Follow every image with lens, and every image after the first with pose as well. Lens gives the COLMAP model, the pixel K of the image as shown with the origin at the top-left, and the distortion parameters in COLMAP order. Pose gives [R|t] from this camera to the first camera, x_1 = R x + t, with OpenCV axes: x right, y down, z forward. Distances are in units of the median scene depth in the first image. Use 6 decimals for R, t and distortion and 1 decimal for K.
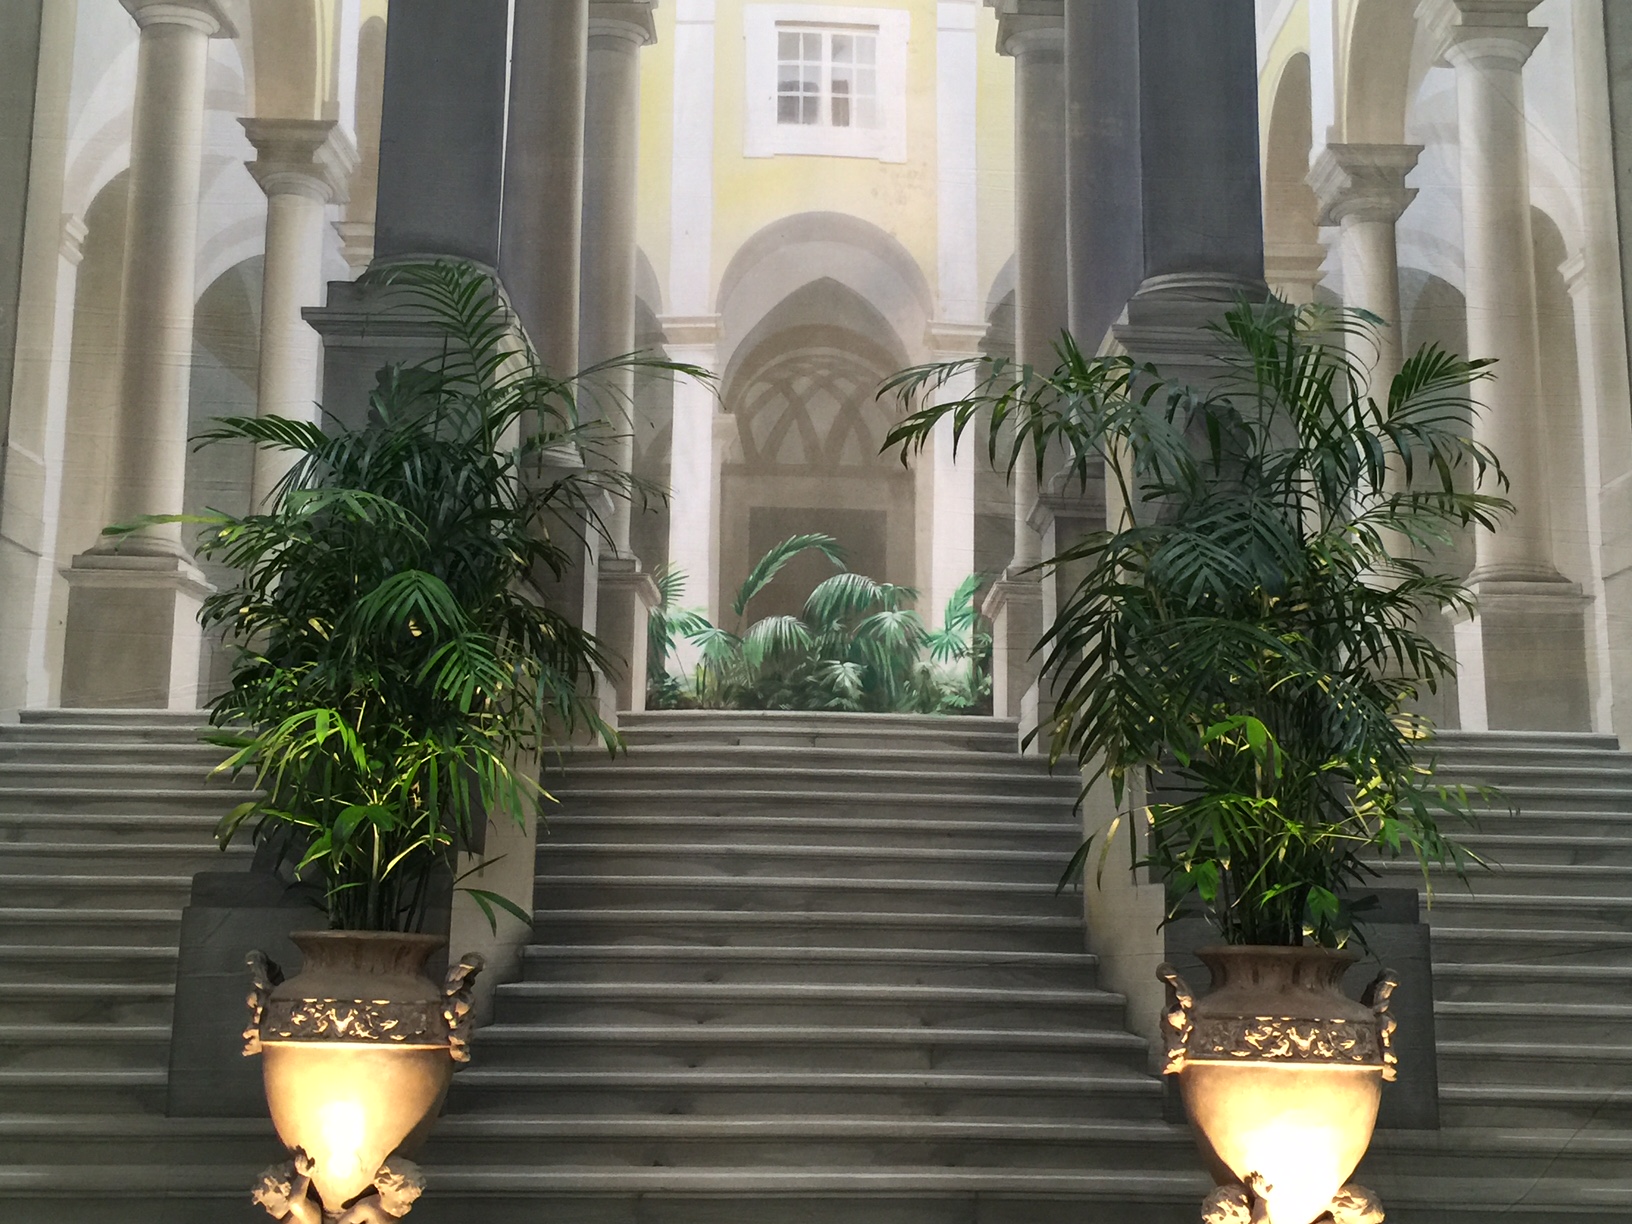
lens RADIAL K [[2044.9, 0, 814.2], [0, 2044.9, 608.3], [0, 0, 1]] dist [0.079135, 0.000000]
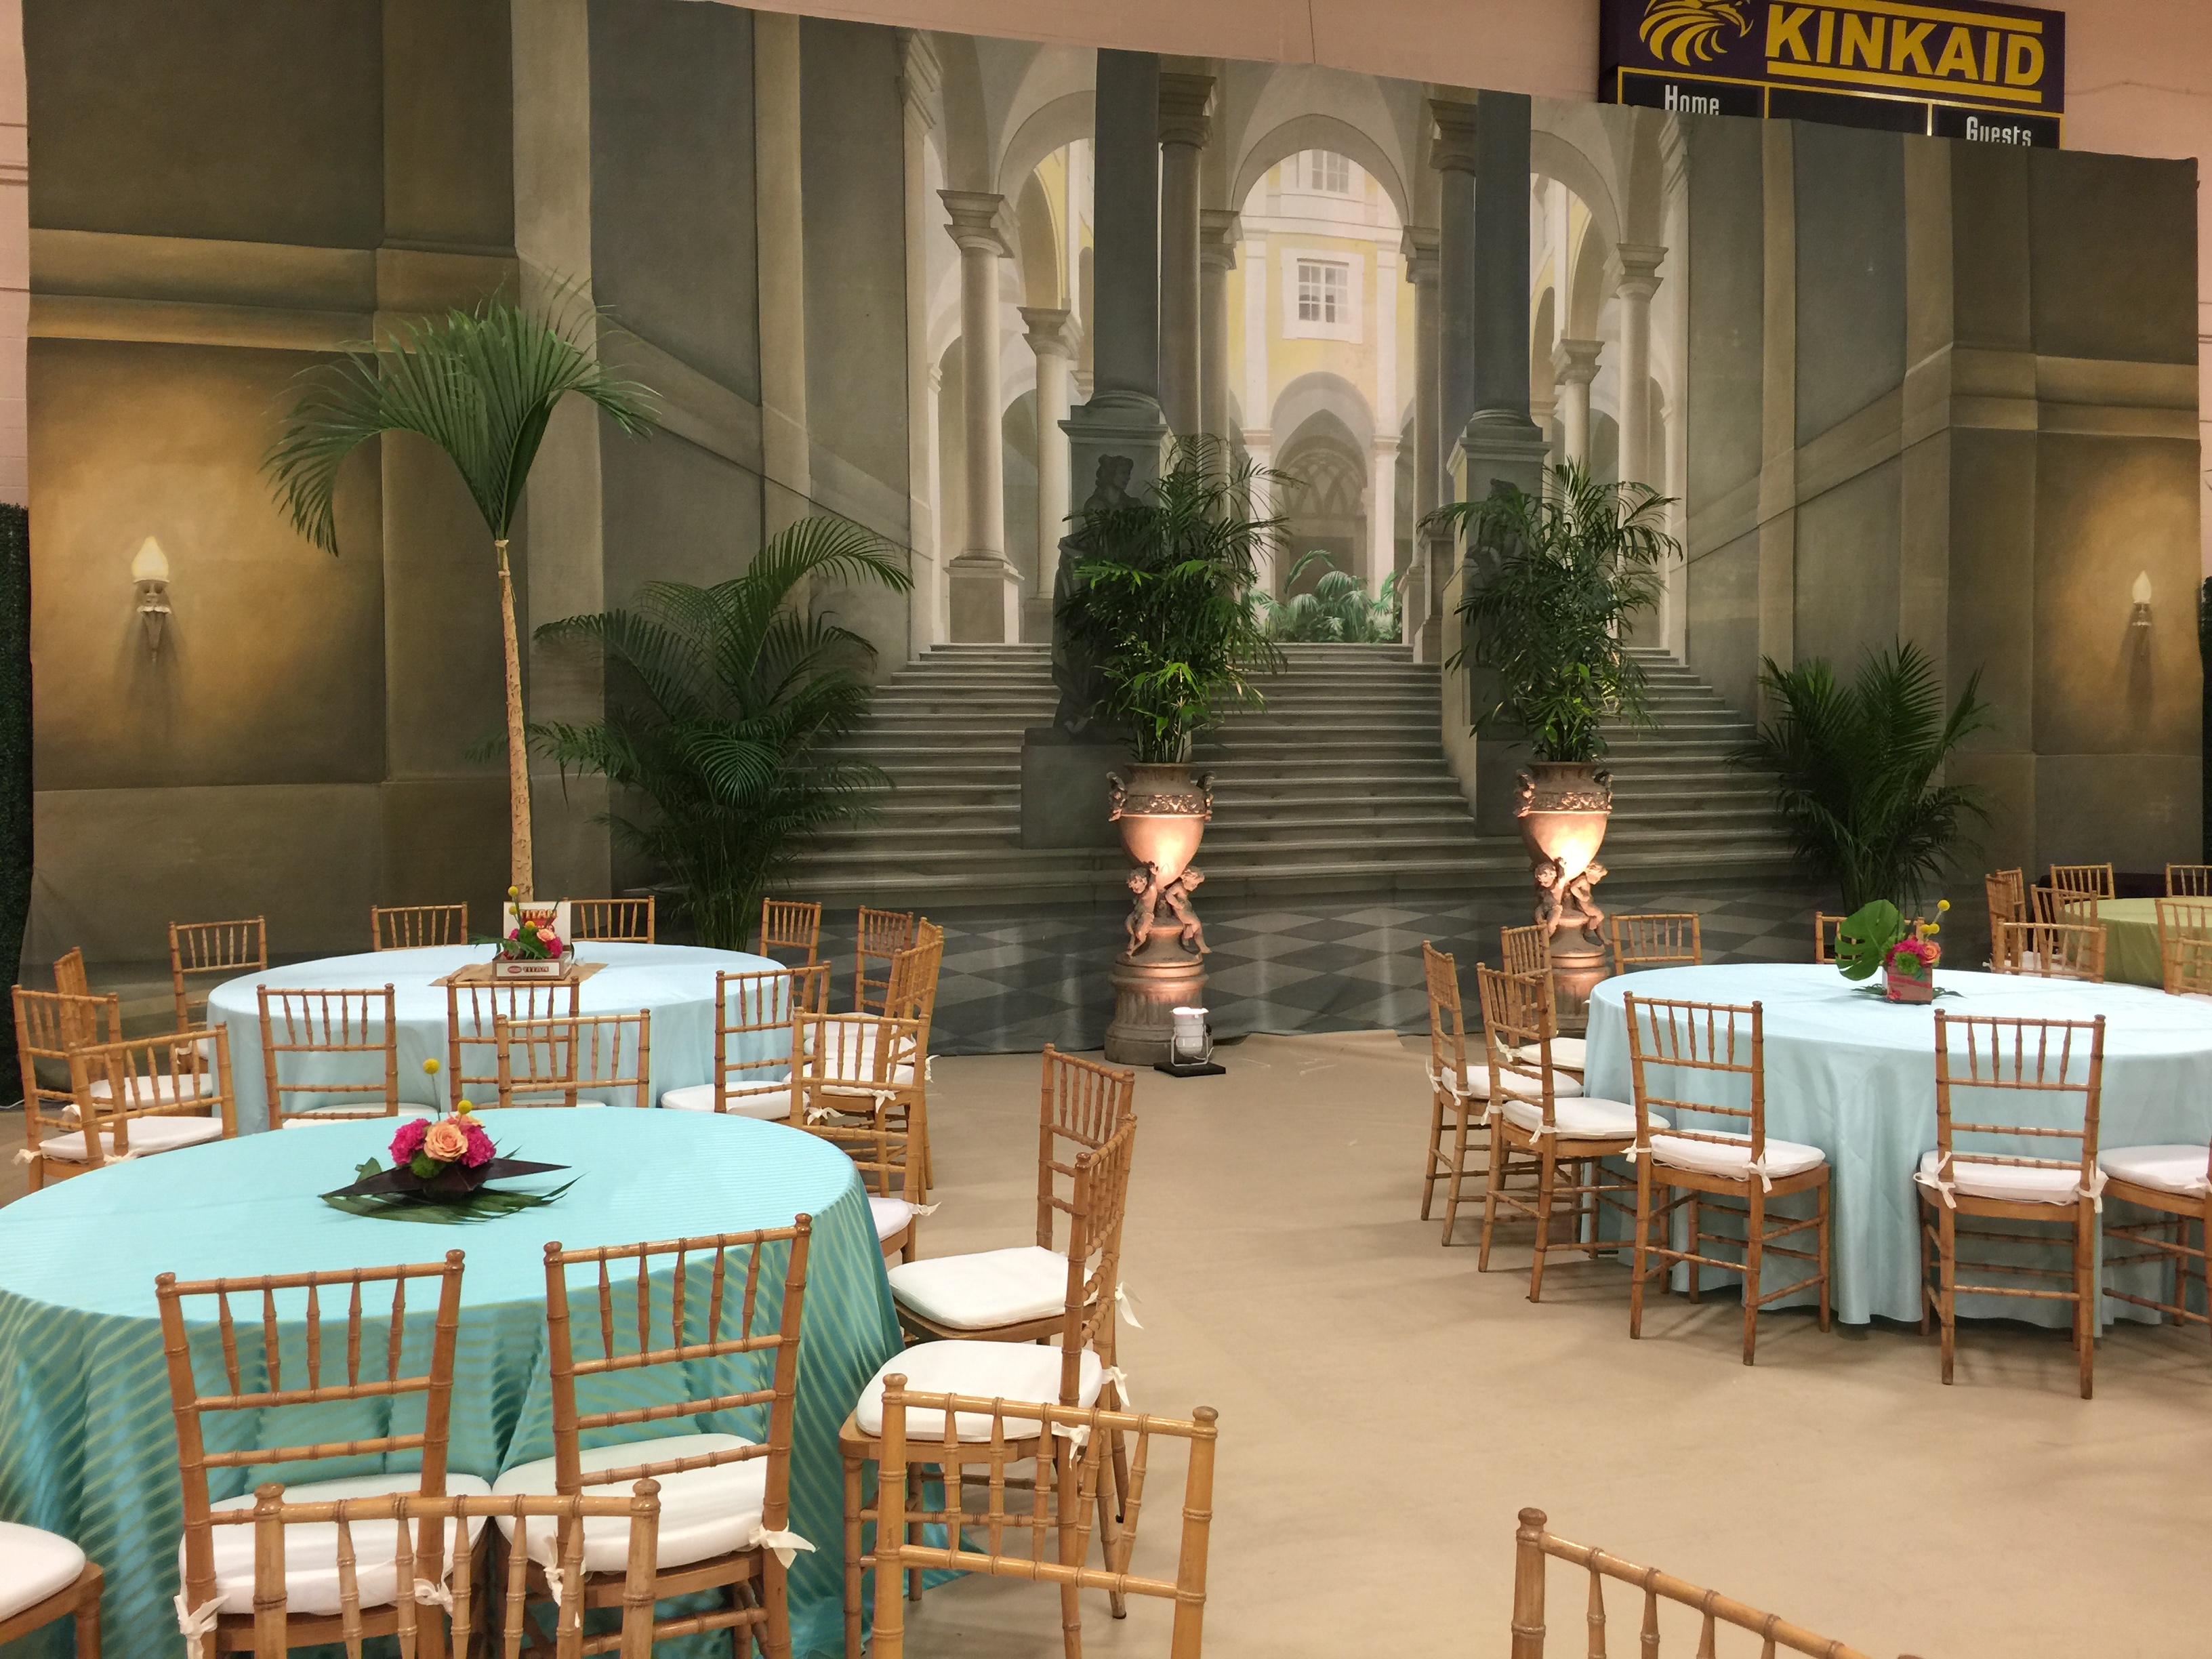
lens RADIAL K [[1937.1, 0, 1108.8], [0, 1937.1, 828.4], [0, 0, 1]] dist [0.078792, -0.101023]
pose [[0.959320, -0.033200, 0.280363, -0.719319], [-0.037063, 0.969657, 0.241642, -0.218808], [-0.279879, -0.242203, 0.928981, -0.722573]]
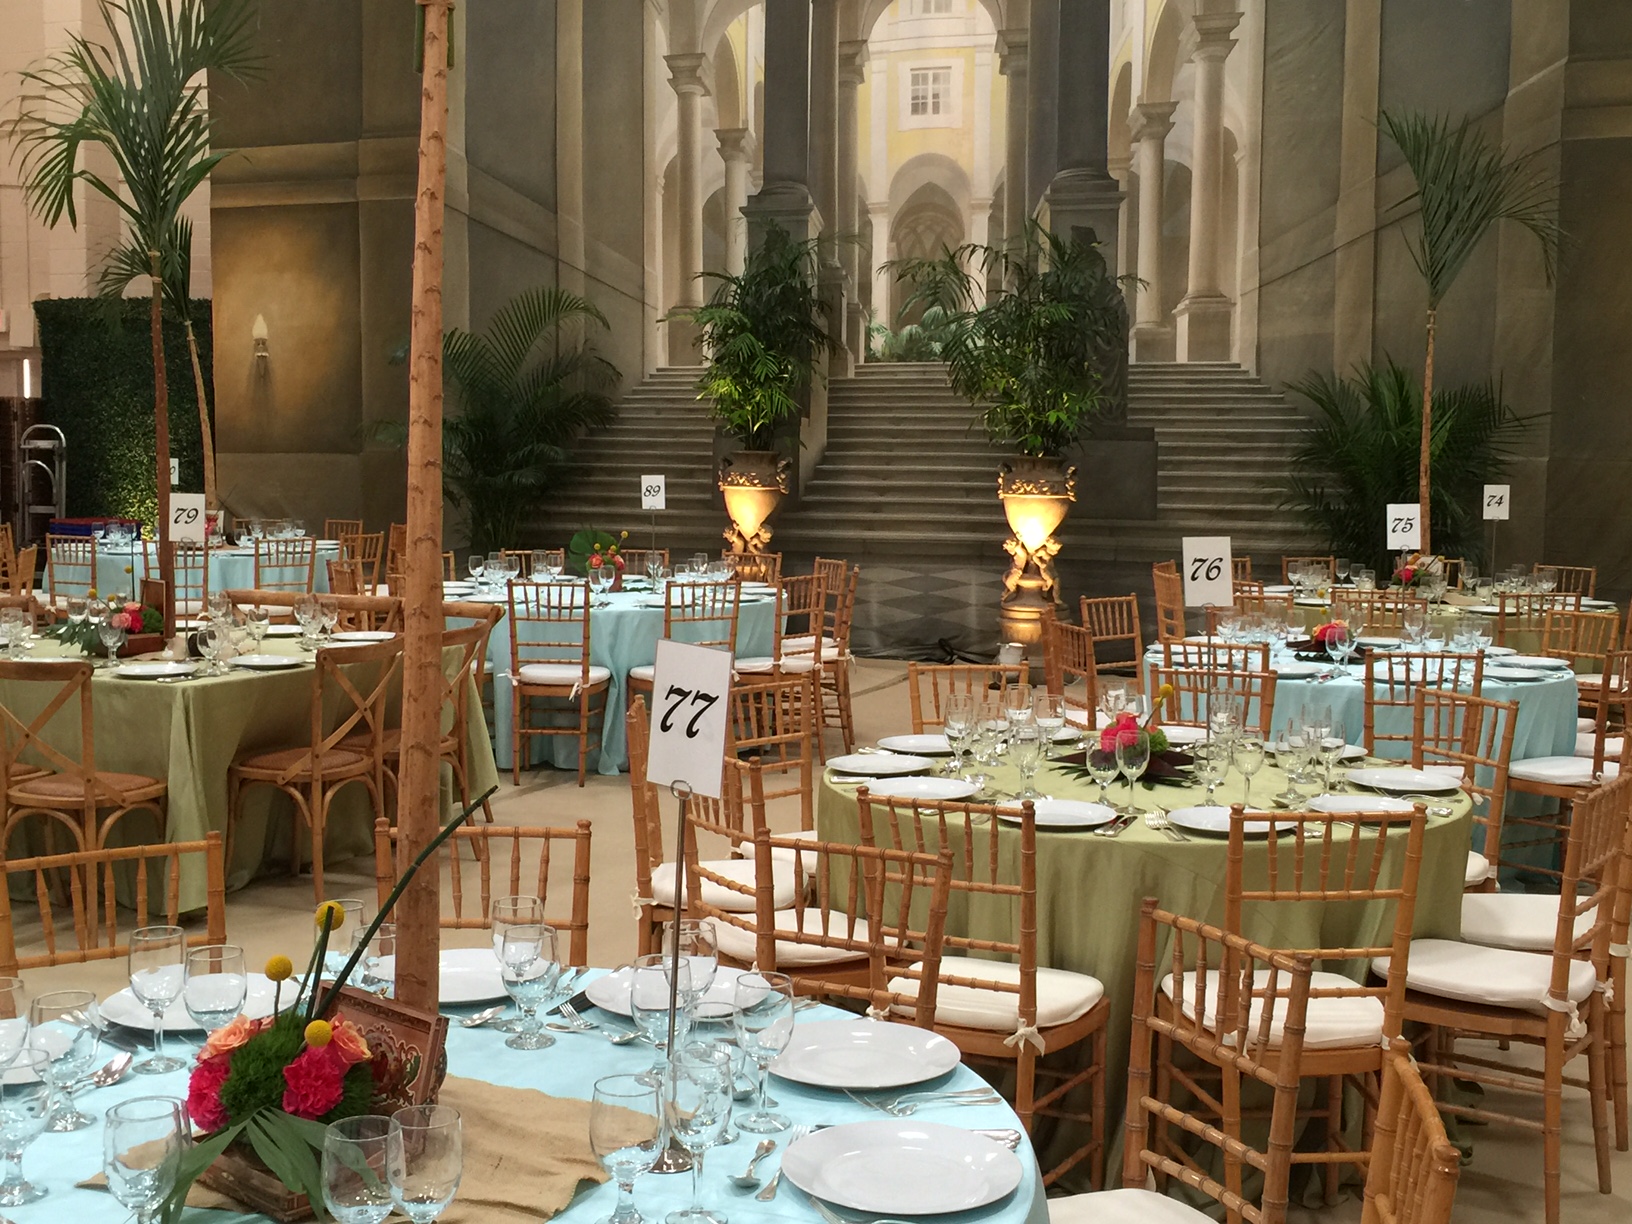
lens RADIAL K [[2044.9, 0, 810.4], [0, 2044.9, 584.8], [0, 0, 1]] dist [0.079135, 0.000000]
pose [[0.910178, 0.023423, -0.413554, 0.926944], [0.083949, 0.967249, 0.239545, -0.303103], [0.405621, -0.252746, 0.878403, -1.370964]]
